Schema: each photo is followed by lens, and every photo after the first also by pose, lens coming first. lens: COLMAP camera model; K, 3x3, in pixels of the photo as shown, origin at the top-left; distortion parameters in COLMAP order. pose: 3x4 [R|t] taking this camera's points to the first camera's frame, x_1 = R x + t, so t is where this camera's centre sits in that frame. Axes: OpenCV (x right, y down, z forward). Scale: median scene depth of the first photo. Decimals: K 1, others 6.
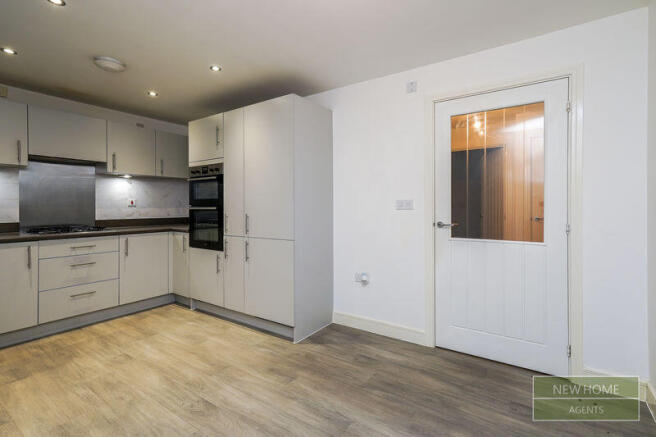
lens RADIAL K [[311.6, 0, 326.2], [0, 311.6, 212.7], [0, 0, 1]] dist [0.001623, 0.001964]
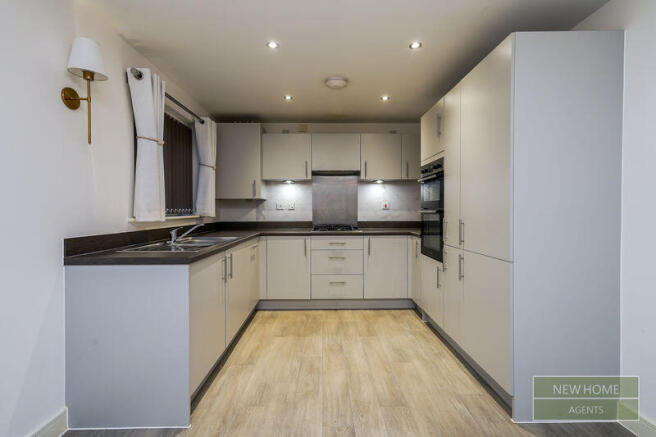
lens RADIAL K [[311.6, 0, 325.0], [0, 311.6, 214.6], [0, 0, 1]] dist [0.001623, 0.001964]
pose [[0.576928, 0.013028, -0.816691, 0.166854], [-0.014535, 0.999878, 0.005683, -0.006491], [0.816666, 0.008592, 0.577047, 0.258636]]
